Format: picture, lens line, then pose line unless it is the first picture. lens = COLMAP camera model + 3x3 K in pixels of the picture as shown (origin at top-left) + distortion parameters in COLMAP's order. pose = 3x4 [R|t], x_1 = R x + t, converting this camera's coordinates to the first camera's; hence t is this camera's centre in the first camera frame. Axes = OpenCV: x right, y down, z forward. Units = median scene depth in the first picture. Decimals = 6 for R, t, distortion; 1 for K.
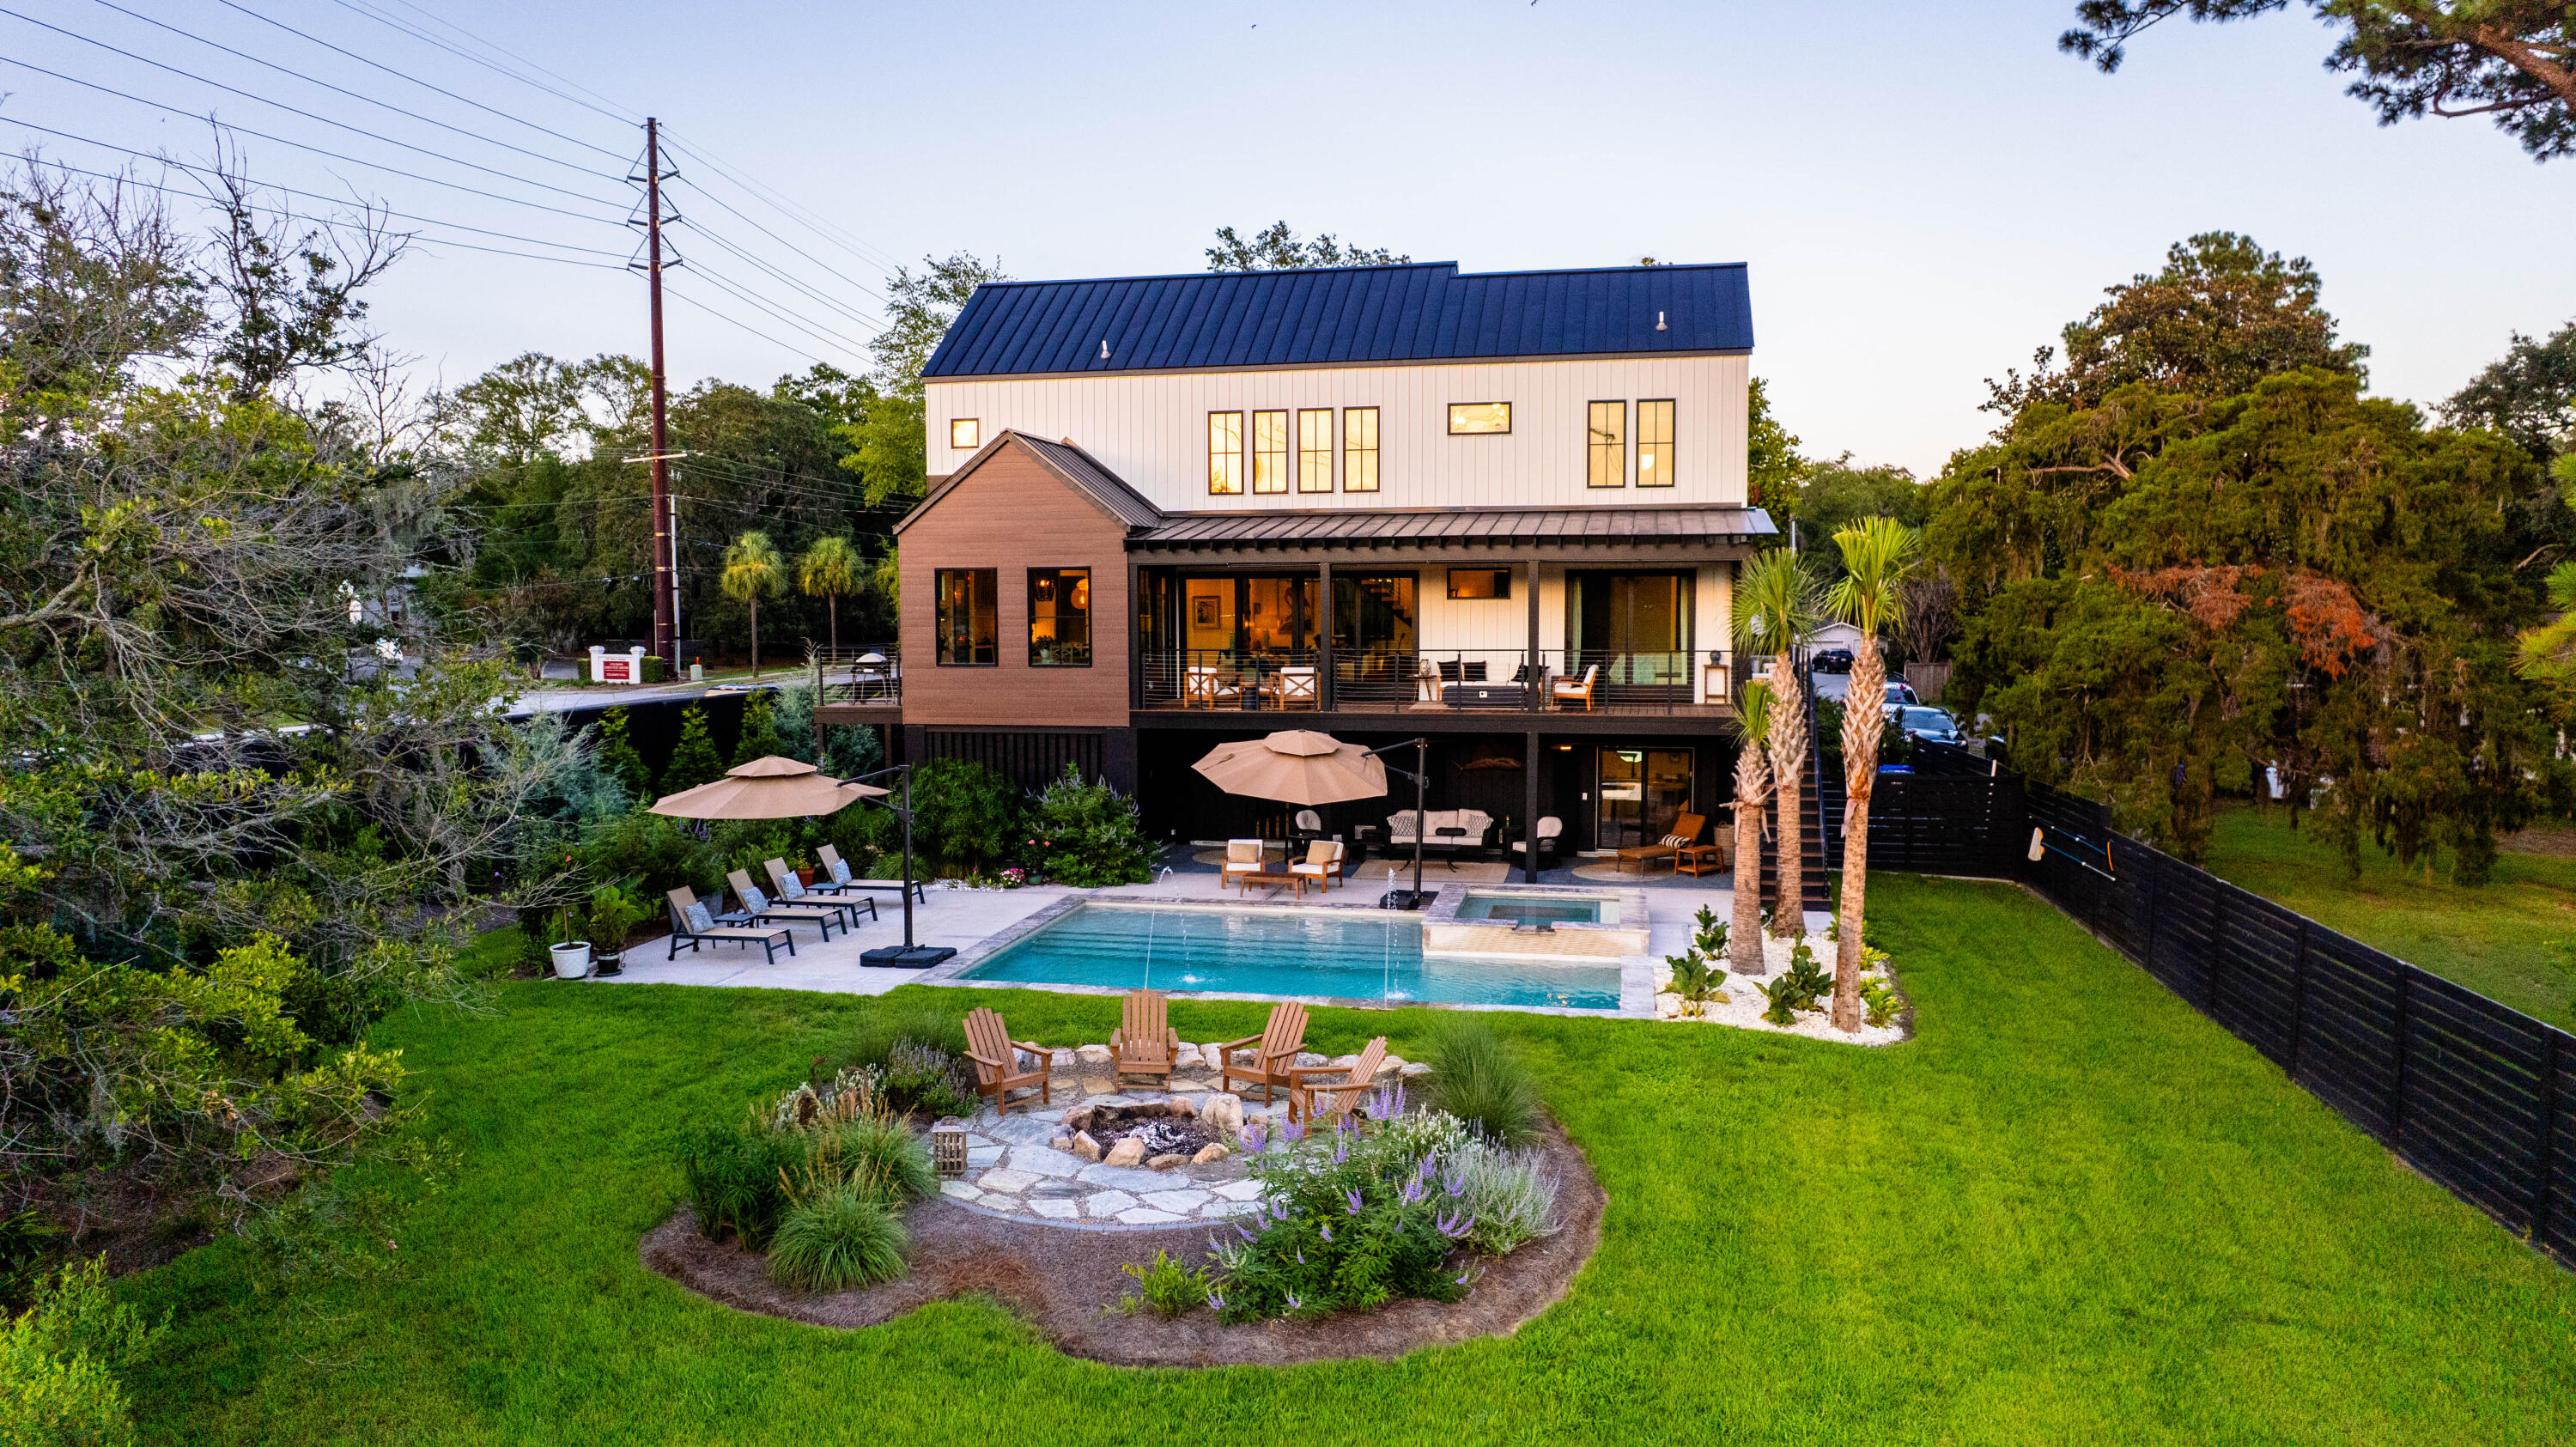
lens RADIAL K [[1655.4, 0, 1305.1], [0, 1655.4, 736.5], [0, 0, 1]] dist [-0.078301, 0.075945]
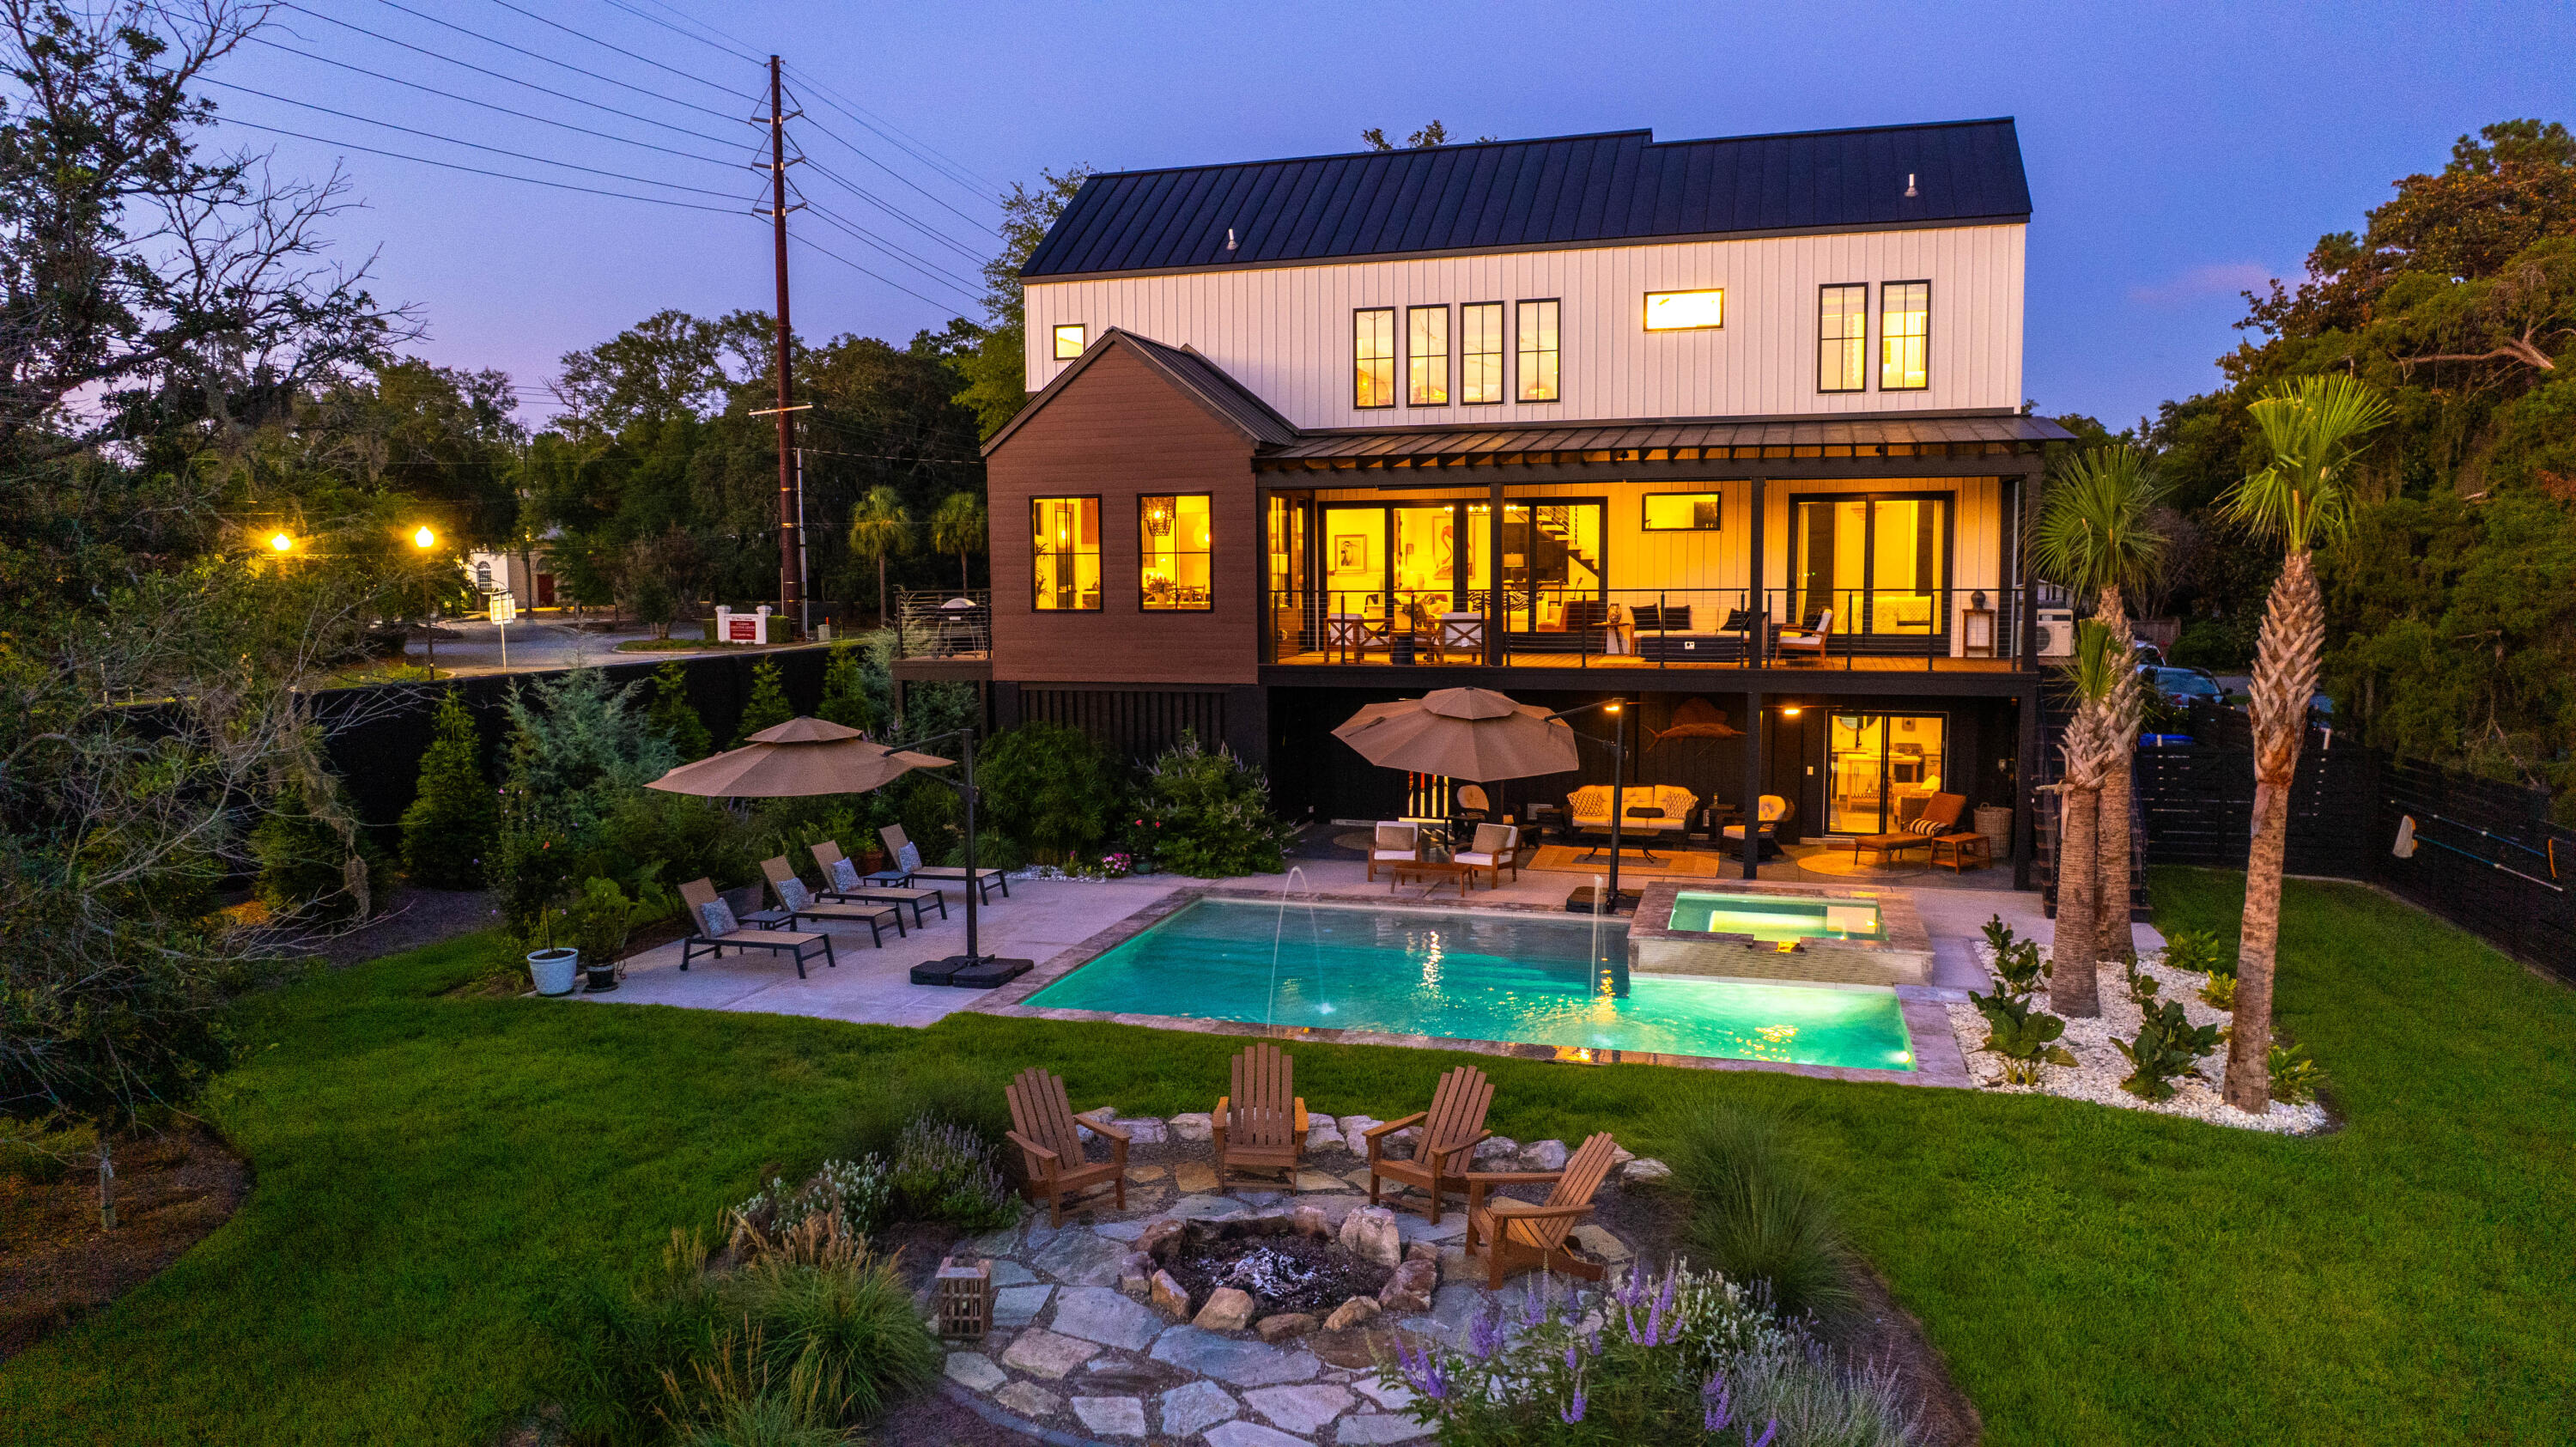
lens RADIAL K [[1655.4, 0, 1305.1], [0, 1655.4, 736.5], [0, 0, 1]] dist [-0.078301, 0.075945]
pose [[0.996137, 0.004716, -0.087689, -0.009762], [-0.002873, 0.999773, 0.021127, 0.002912], [0.087769, -0.020793, 0.995924, 0.174003]]
